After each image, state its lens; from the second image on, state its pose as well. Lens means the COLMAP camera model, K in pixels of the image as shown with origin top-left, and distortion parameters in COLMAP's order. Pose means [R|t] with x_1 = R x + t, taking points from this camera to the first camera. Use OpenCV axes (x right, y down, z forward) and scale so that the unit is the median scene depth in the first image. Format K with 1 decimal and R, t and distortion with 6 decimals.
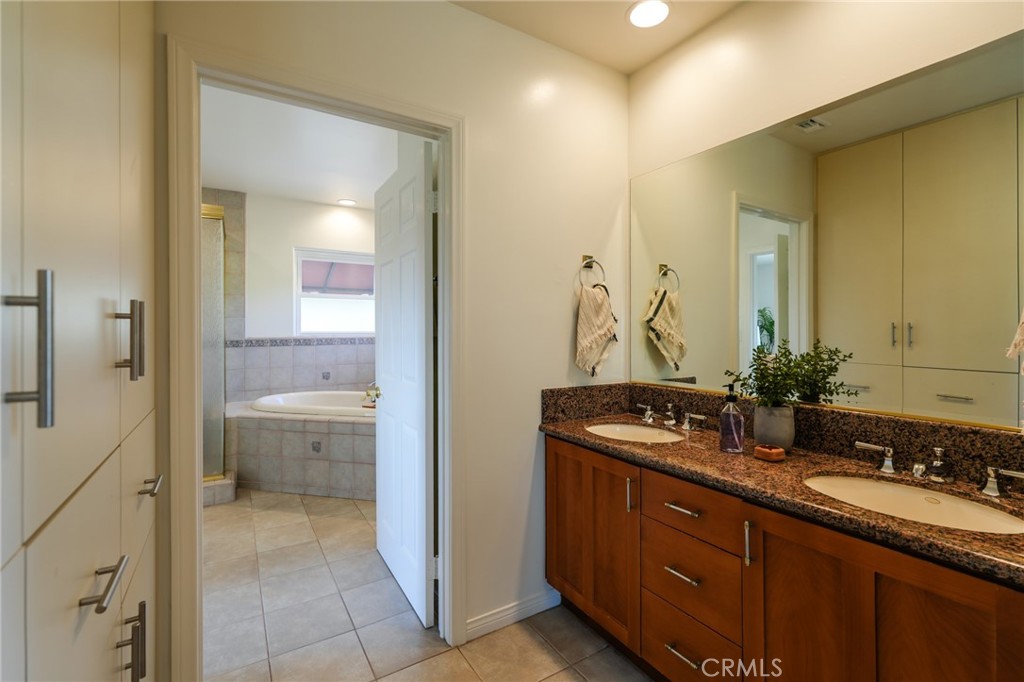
lens RADIAL K [[447.8, 0, 513.9], [0, 447.8, 341.8], [0, 0, 1]] dist [0.000203, 0.000186]
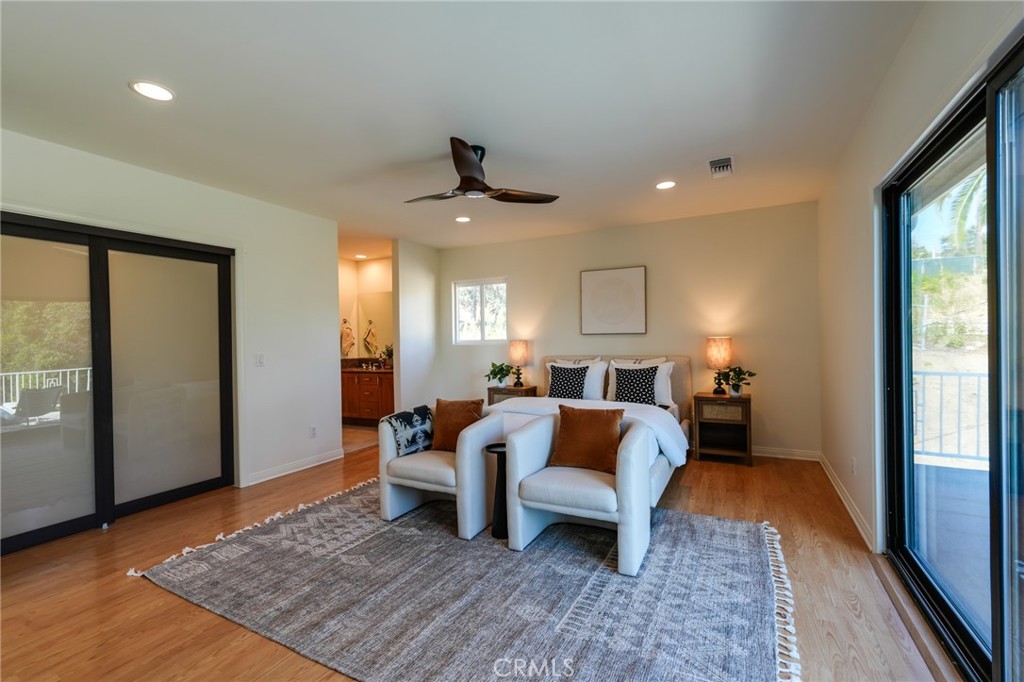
lens RADIAL K [[447.8, 0, 513.9], [0, 447.8, 341.8], [0, 0, 1]] dist [0.000203, 0.000186]
pose [[0.857903, -0.012510, 0.513660, -0.429443], [0.022165, 0.999674, -0.012673, 0.040124], [-0.513334, 0.022258, 0.857900, -2.291445]]
